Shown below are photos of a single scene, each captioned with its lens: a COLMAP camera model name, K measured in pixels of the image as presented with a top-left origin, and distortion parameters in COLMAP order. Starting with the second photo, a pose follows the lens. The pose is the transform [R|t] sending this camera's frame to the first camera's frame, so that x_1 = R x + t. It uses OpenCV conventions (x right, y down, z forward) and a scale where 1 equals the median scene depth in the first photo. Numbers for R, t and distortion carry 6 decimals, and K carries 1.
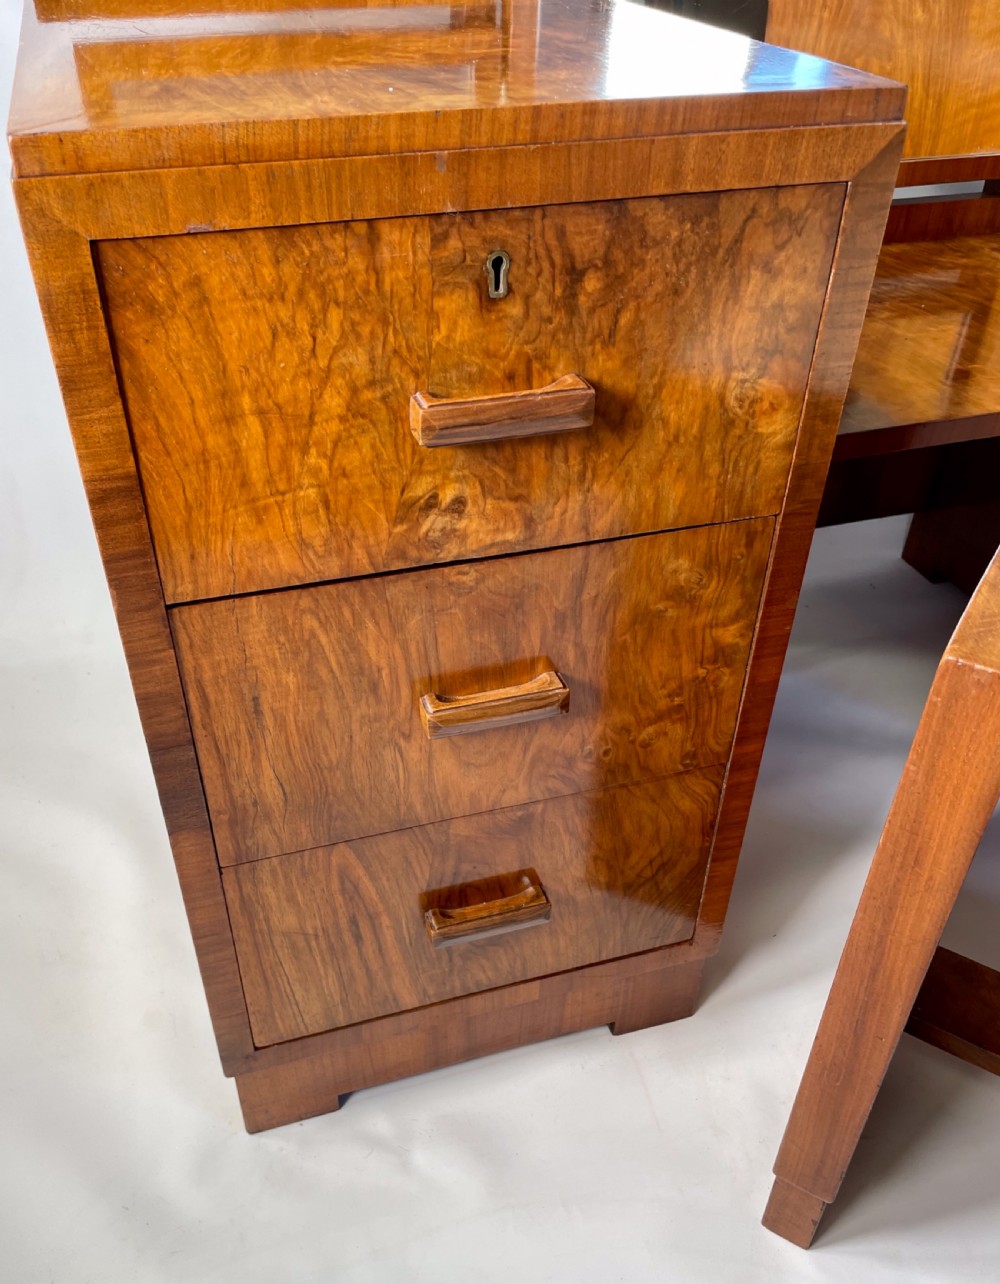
lens RADIAL K [[1044.3, 0, 459.3], [0, 1044.3, 687.7], [0, 0, 1]] dist [0.107268, -0.178015]
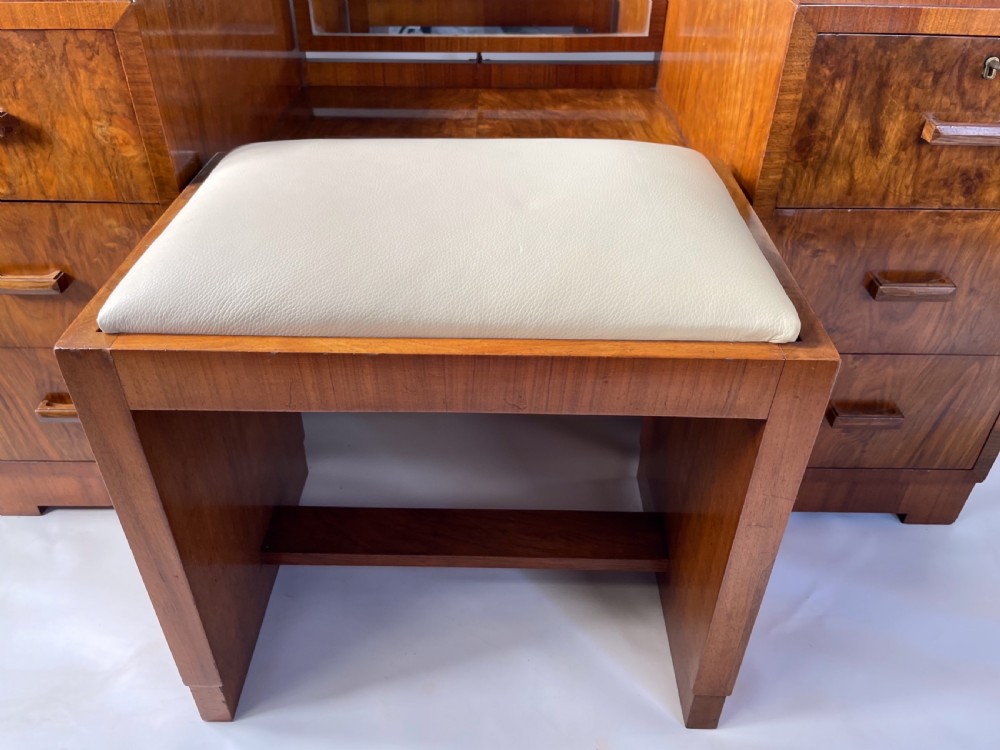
lens RADIAL K [[775.5, 0, 492.4], [0, 775.5, 369.9], [0, 0, 1]] dist [0.083474, -0.116796]
pose [[0.956772, 0.178257, -0.229809, 1.451310], [-0.182972, 0.983118, 0.000803, 0.018178], [0.226073, 0.041281, 0.973235, -0.238853]]
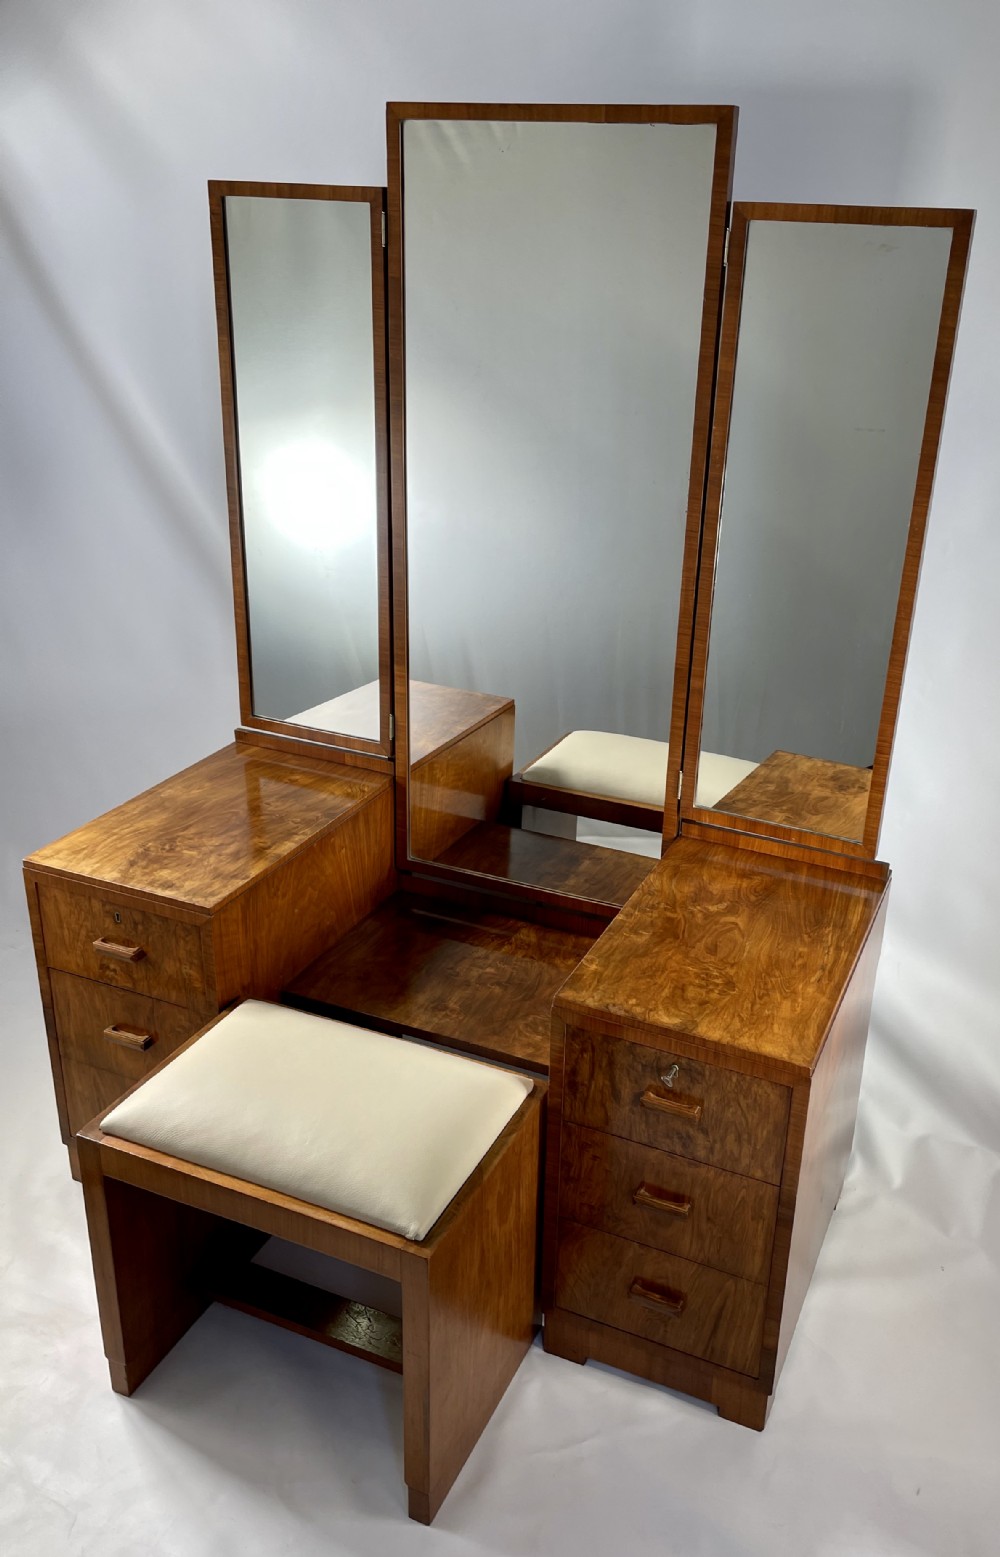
lens RADIAL K [[1266.7, 0, 581.5], [0, 1266.7, 754.9], [0, 0, 1]] dist [0.094287, -0.138137]
pose [[0.779677, 0.275006, -0.562562, 3.468912], [-0.411396, 0.902268, -0.129100, -0.932146], [0.472078, 0.332092, 0.816613, -1.988165]]
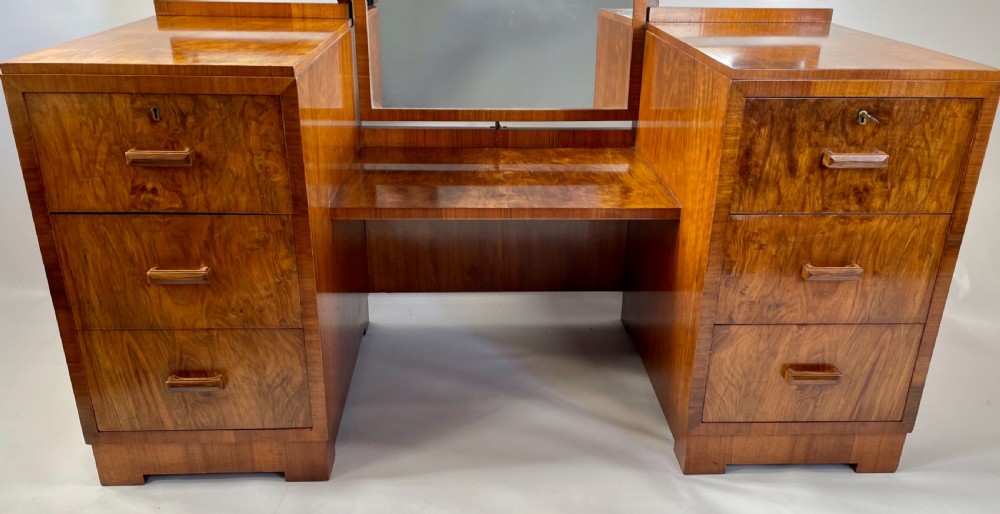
lens RADIAL K [[803.5, 0, 505.8], [0, 803.5, 282.5], [0, 0, 1]] dist [0.085962, -0.116129]
pose [[0.970627, 0.113804, -0.211974, 1.467817], [-0.160254, 0.962972, -0.216804, 0.400880], [0.179452, 0.244405, 0.952924, -0.883081]]
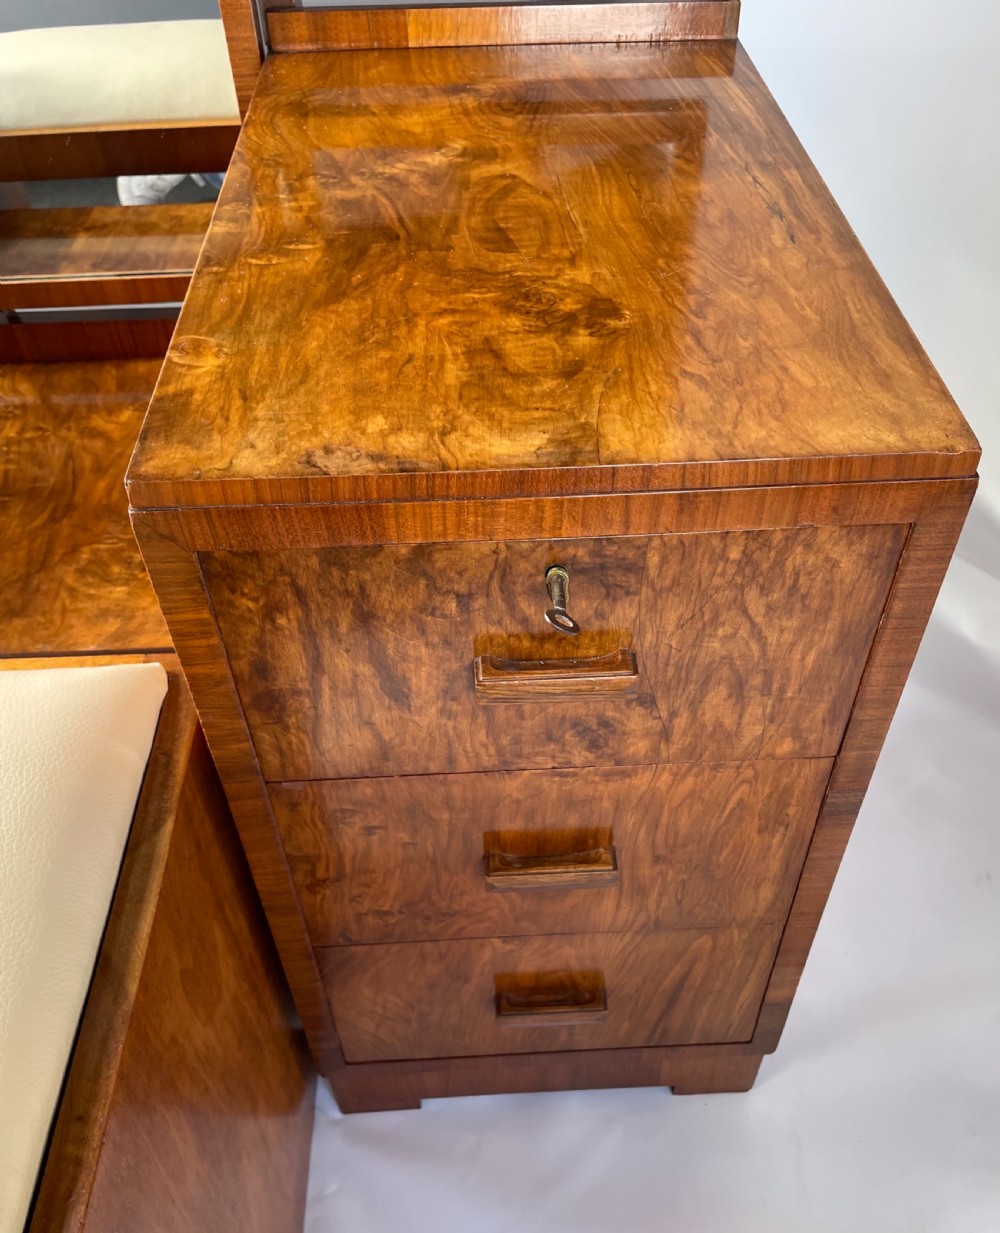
lens RADIAL K [[1073.5, 0, 518.0], [0, 1073.5, 701.2], [0, 0, 1]] dist [0.104910, -0.160341]
pose [[0.972059, 0.164159, -0.167789, 2.057186], [-0.134036, 0.974974, 0.177368, -0.769289], [0.192707, -0.149923, 0.969736, 0.321183]]
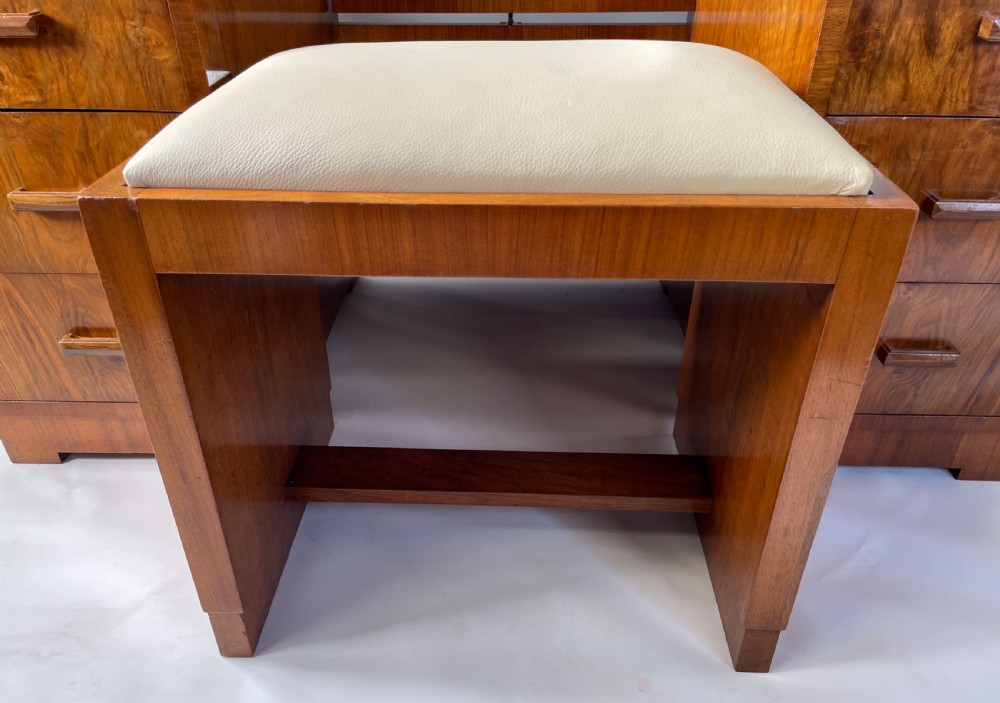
lens RADIAL K [[764.8, 0, 491.9], [0, 764.8, 370.5], [0, 0, 1]] dist [0.078826, -0.107477]
pose [[0.949853, 0.171817, -0.261263, 1.437399], [-0.190350, 0.980583, -0.047169, 0.278521], [0.248085, 0.094535, 0.964115, -0.140003]]
